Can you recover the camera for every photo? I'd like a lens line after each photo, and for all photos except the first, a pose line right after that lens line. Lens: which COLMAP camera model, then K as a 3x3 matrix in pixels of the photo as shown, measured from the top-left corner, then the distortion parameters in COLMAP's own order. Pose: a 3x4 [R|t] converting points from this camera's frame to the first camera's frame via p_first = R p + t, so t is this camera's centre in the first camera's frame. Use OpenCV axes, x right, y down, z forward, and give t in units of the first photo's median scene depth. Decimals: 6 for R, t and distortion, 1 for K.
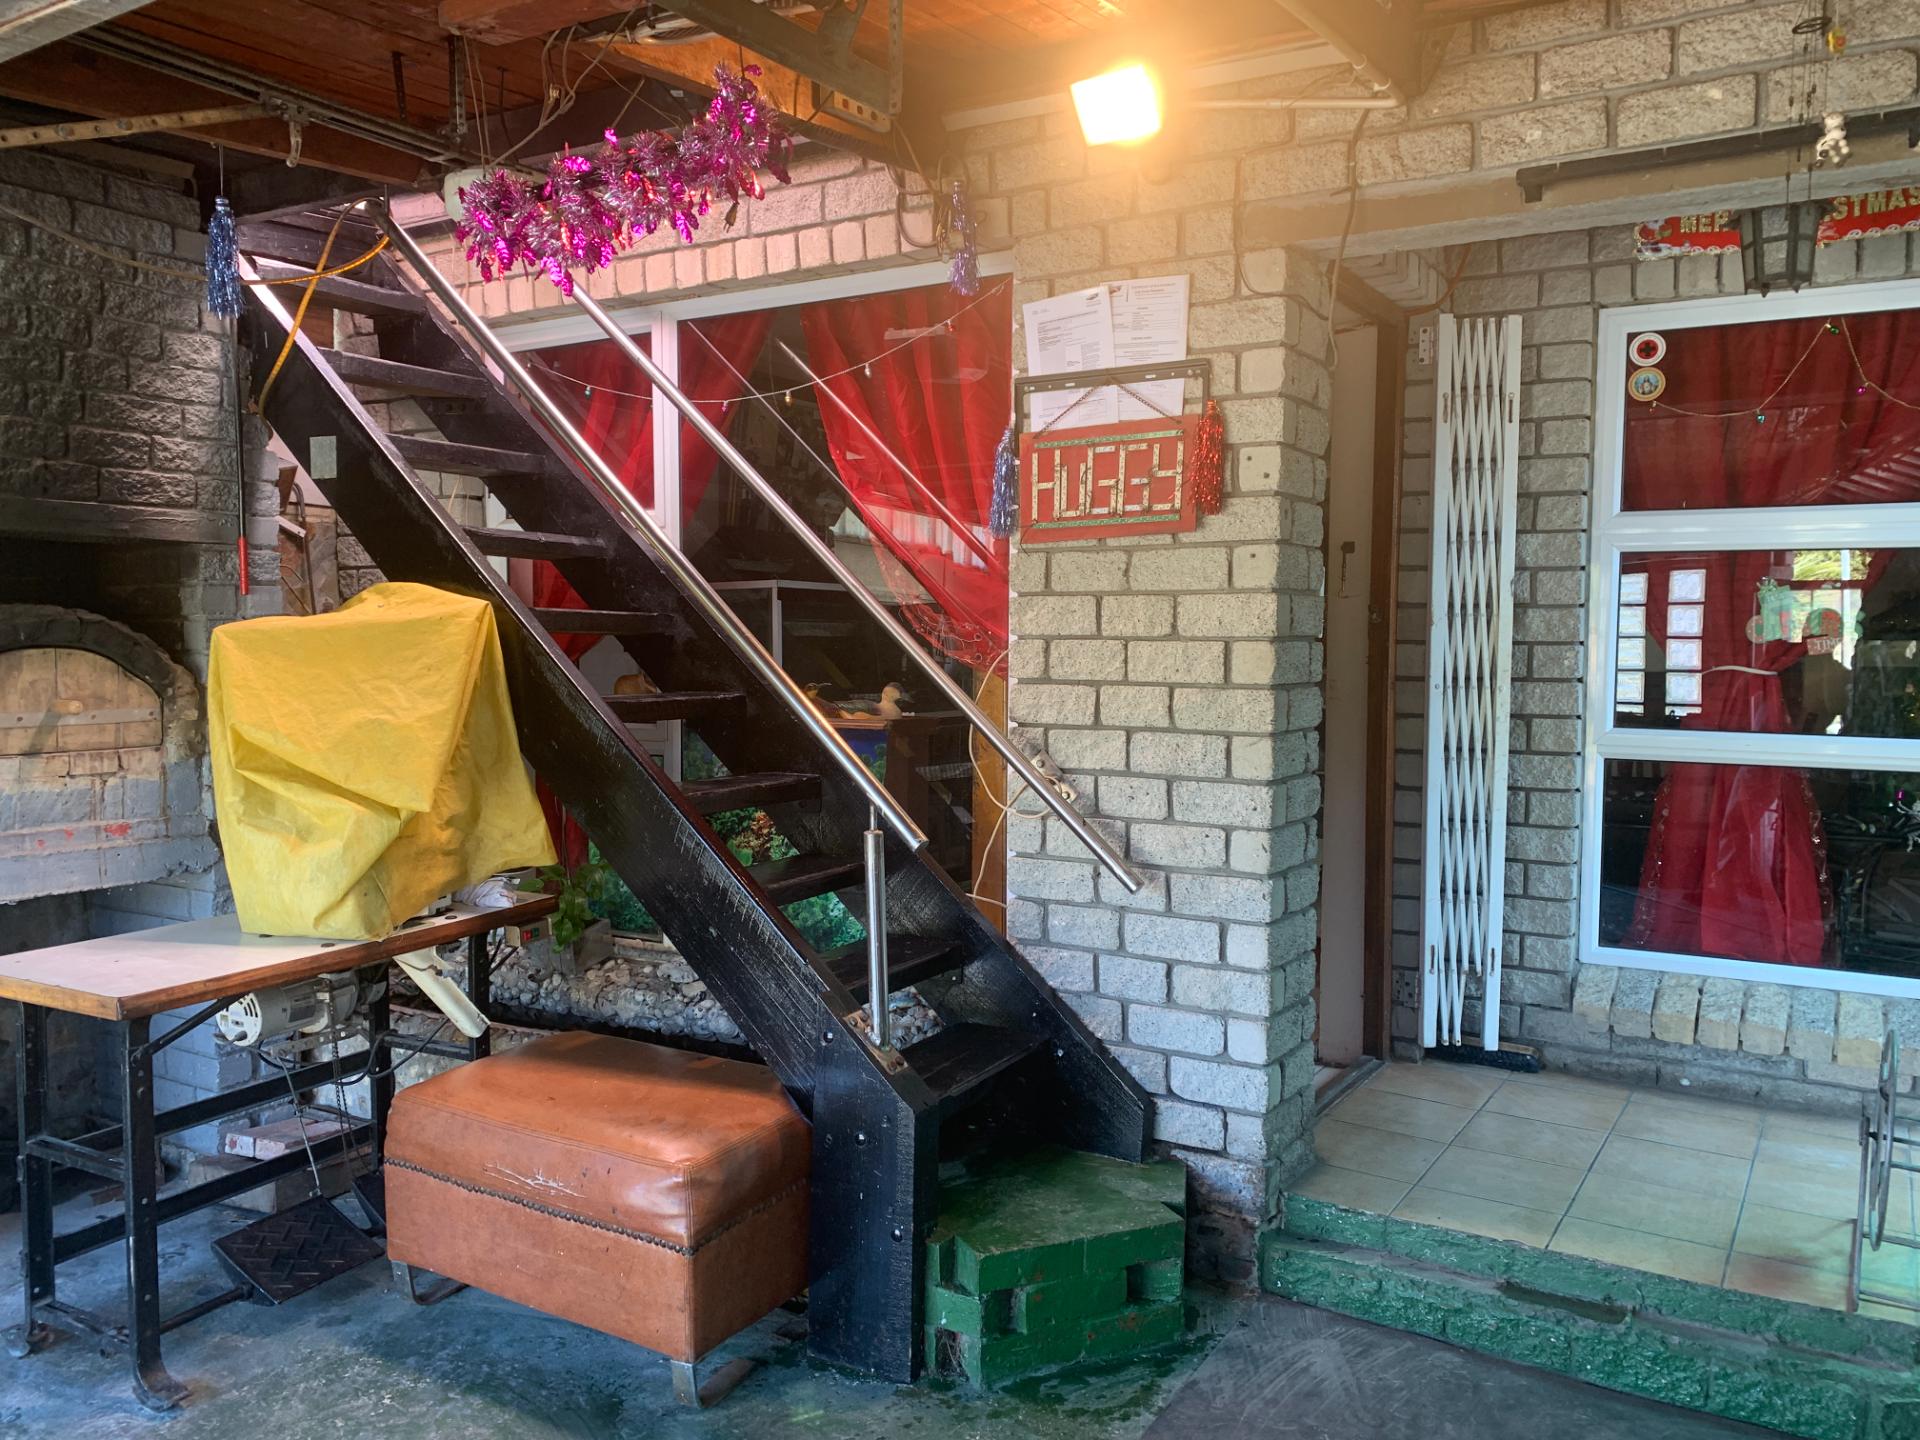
lens RADIAL K [[1457.0, 0, 926.6], [0, 1457.0, 715.7], [0, 0, 1]] dist [0.057933, -0.068844]
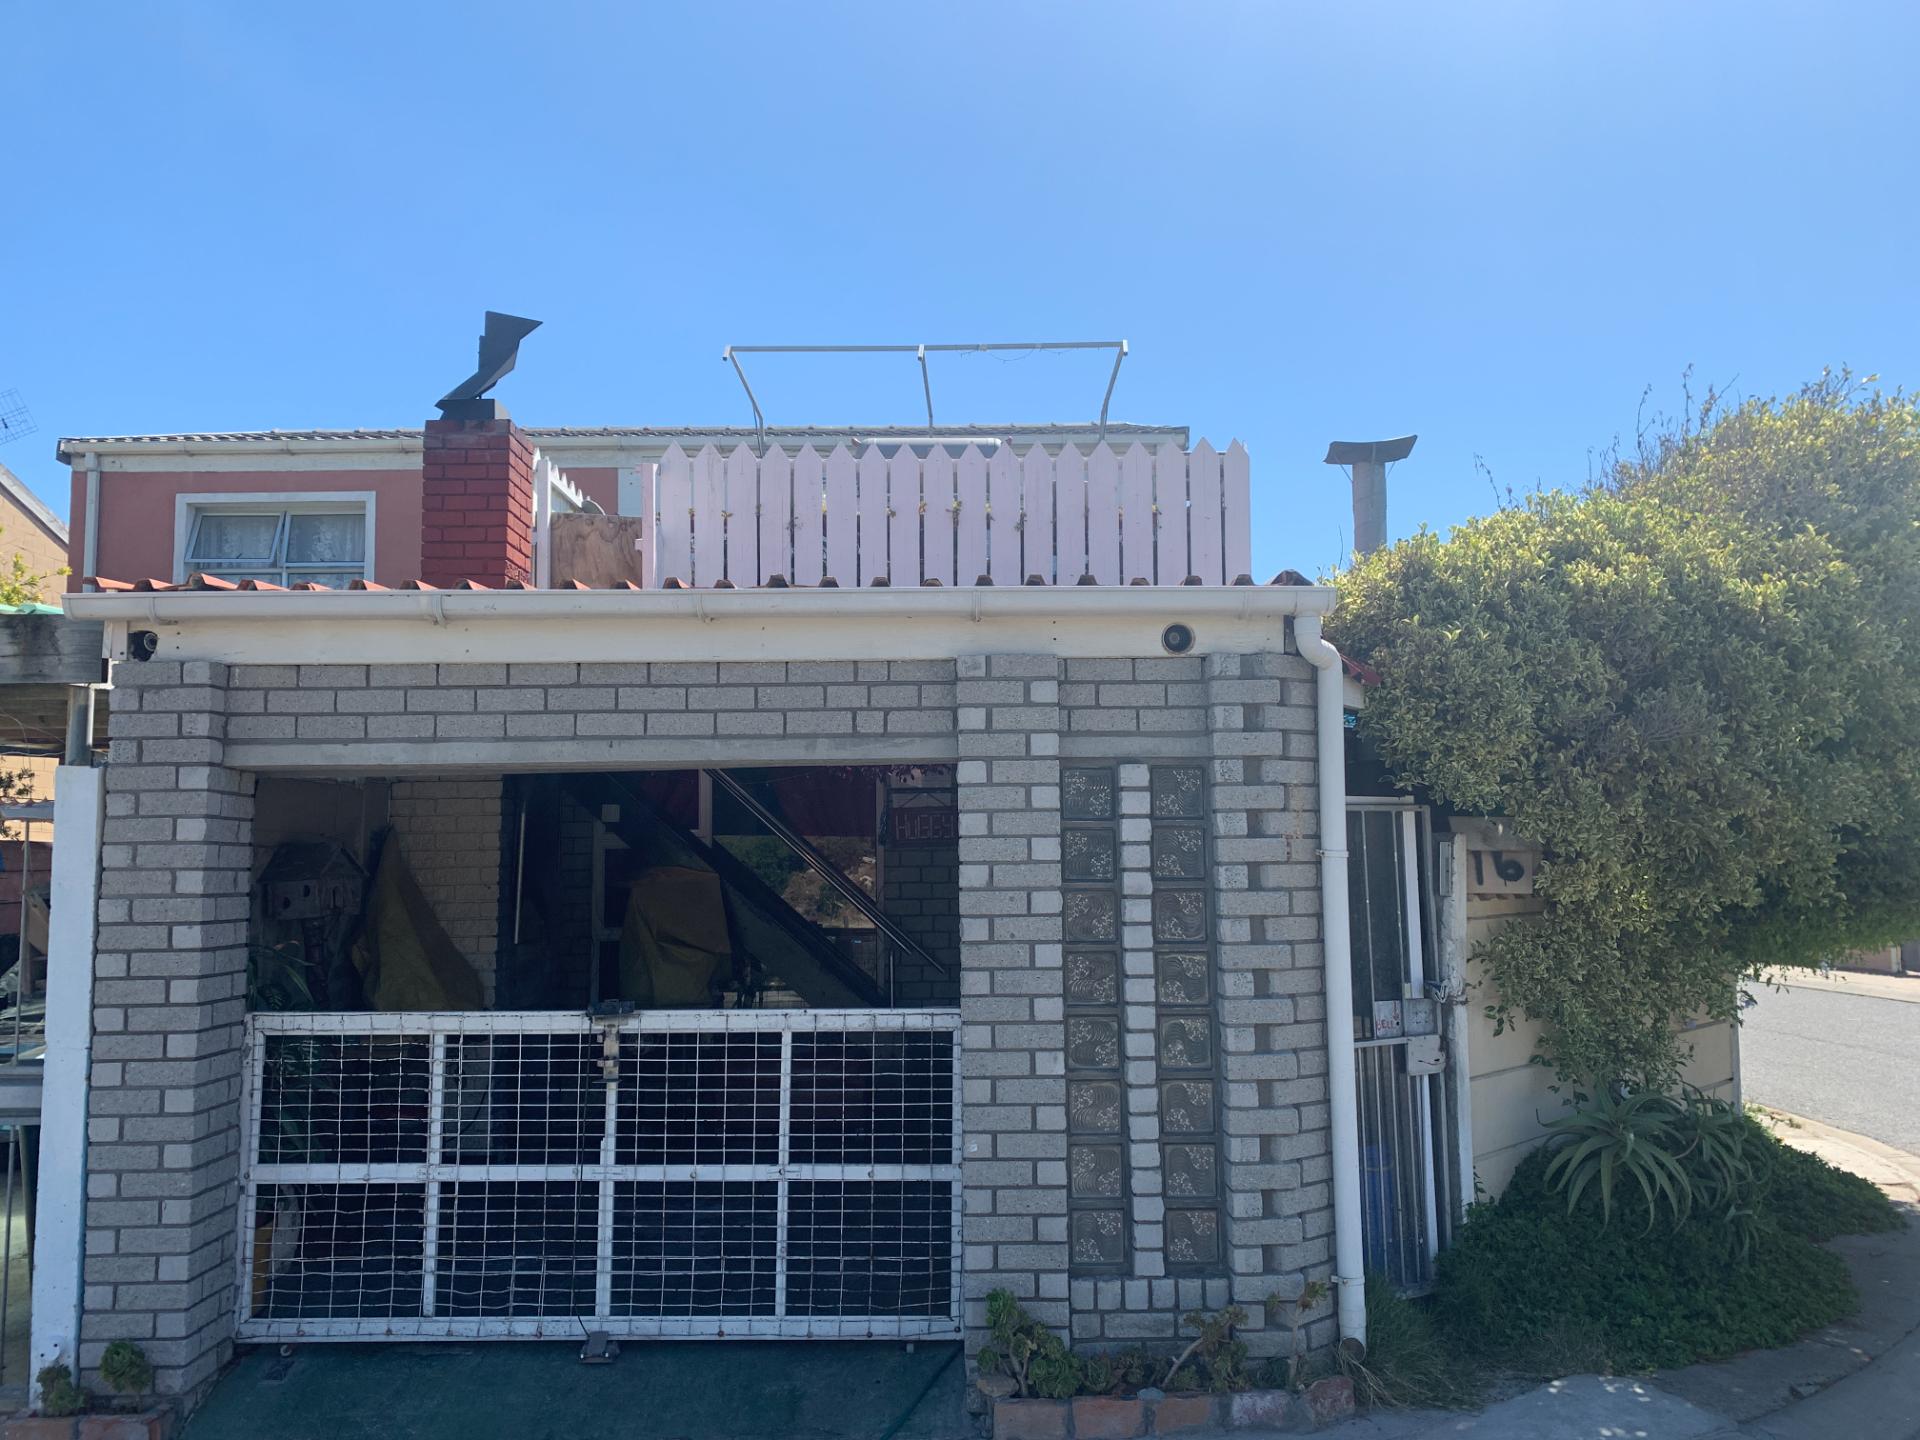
lens RADIAL K [[1457.0, 0, 963.1], [0, 1457.0, 717.5], [0, 0, 1]] dist [0.057933, -0.068844]
pose [[0.849669, 0.040633, 0.525749, -1.316222], [0.040580, 0.989032, -0.142020, 0.032372], [-0.525753, 0.142005, 0.838700, -1.441930]]
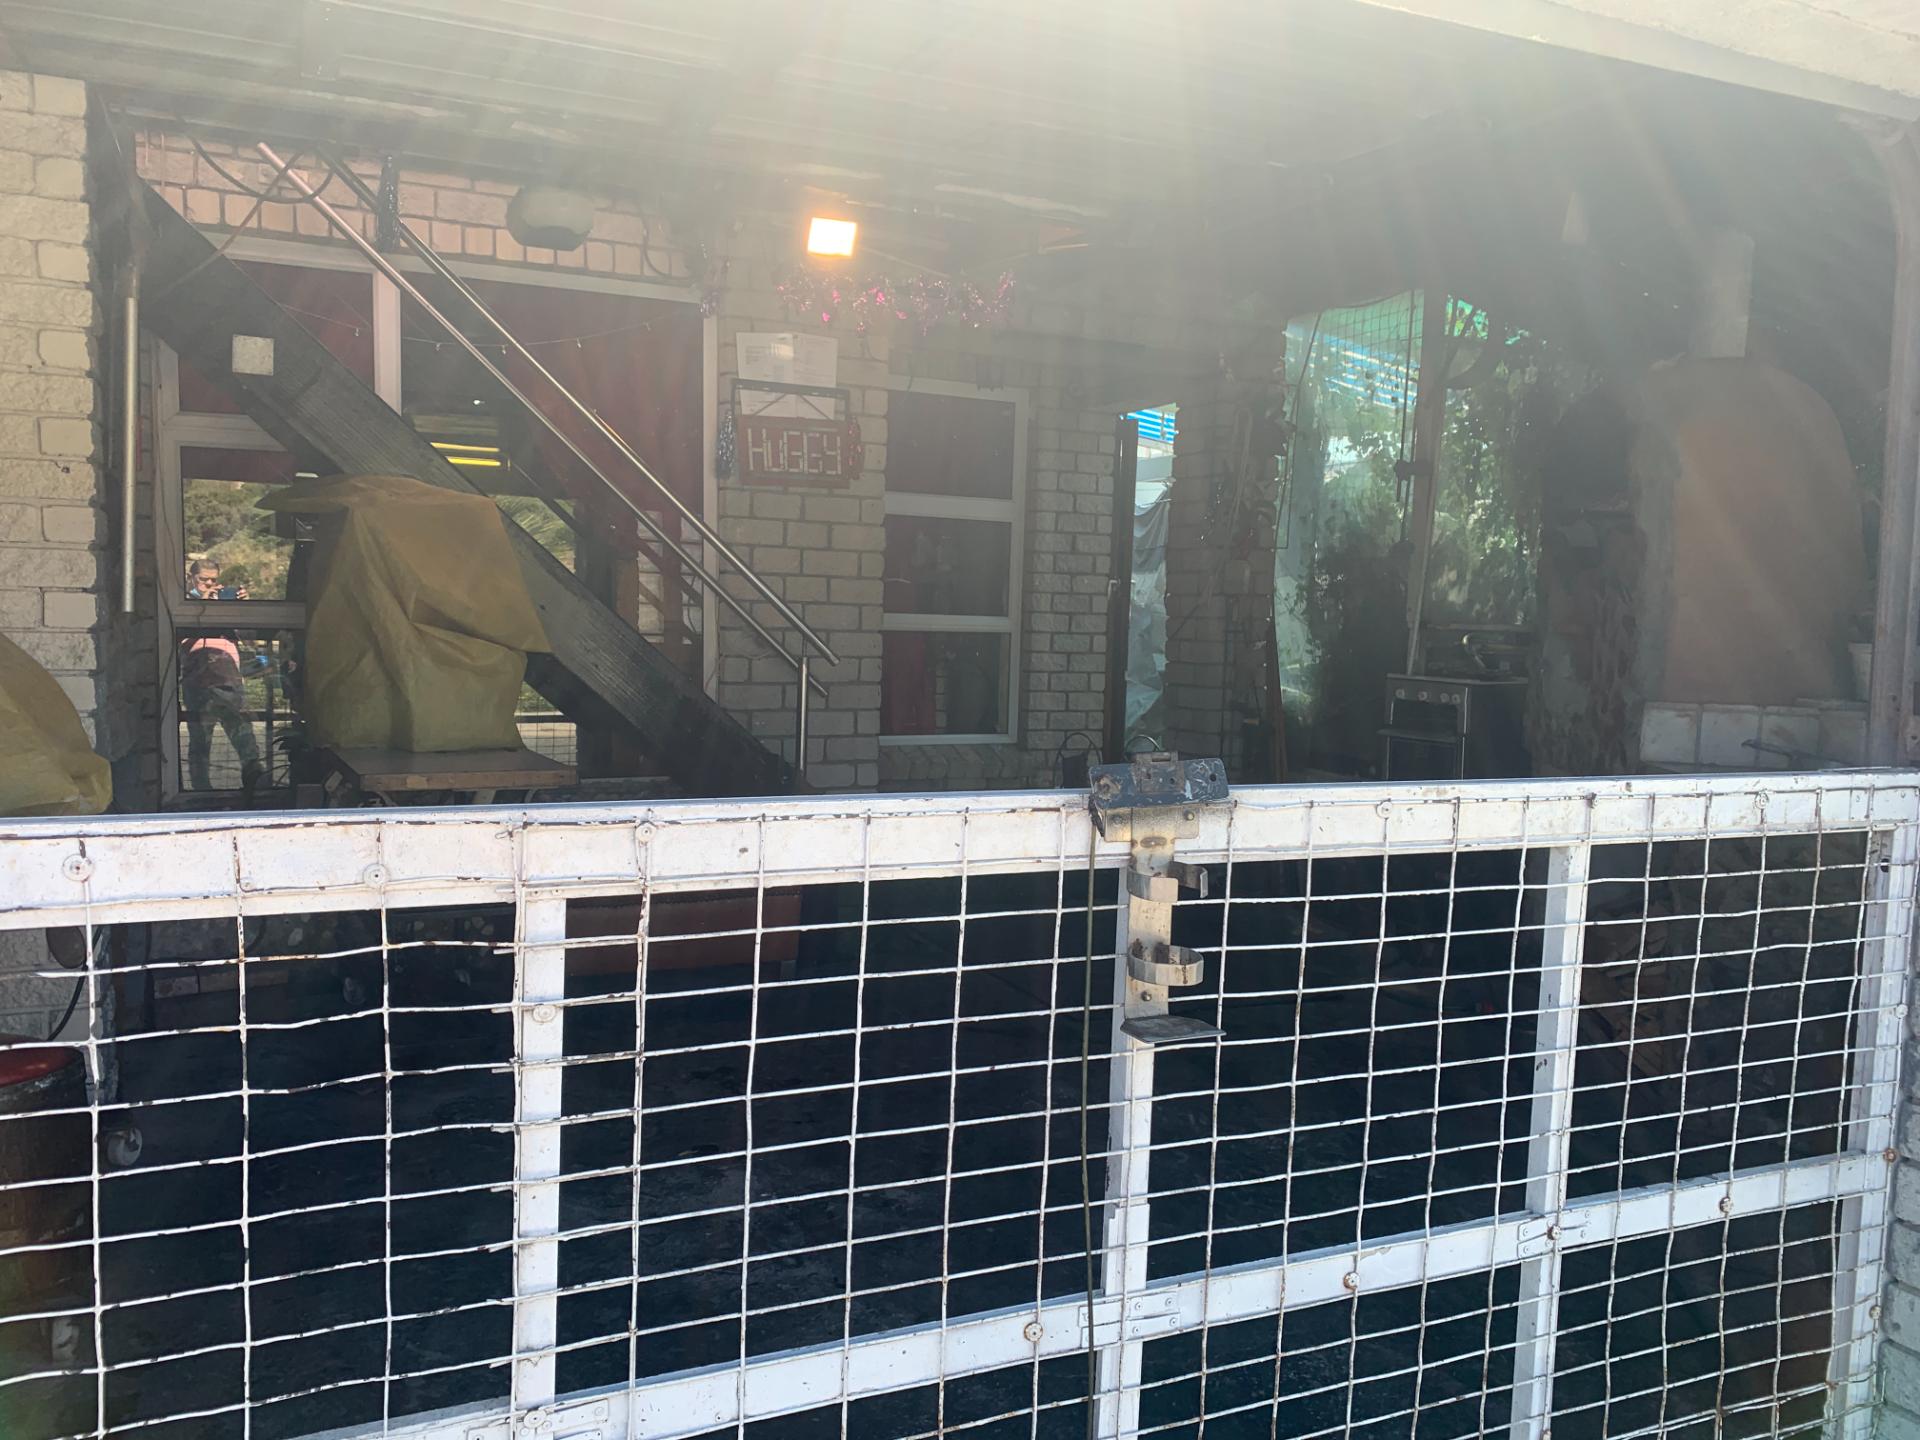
lens RADIAL K [[1457.0, 0, 949.6], [0, 1457.0, 720.4], [0, 0, 1]] dist [0.057933, -0.068844]
pose [[0.545508, -0.057324, 0.836143, -1.209376], [0.020249, 0.998268, 0.055228, 0.056799], [-0.837861, -0.013196, 0.545724, -0.063686]]
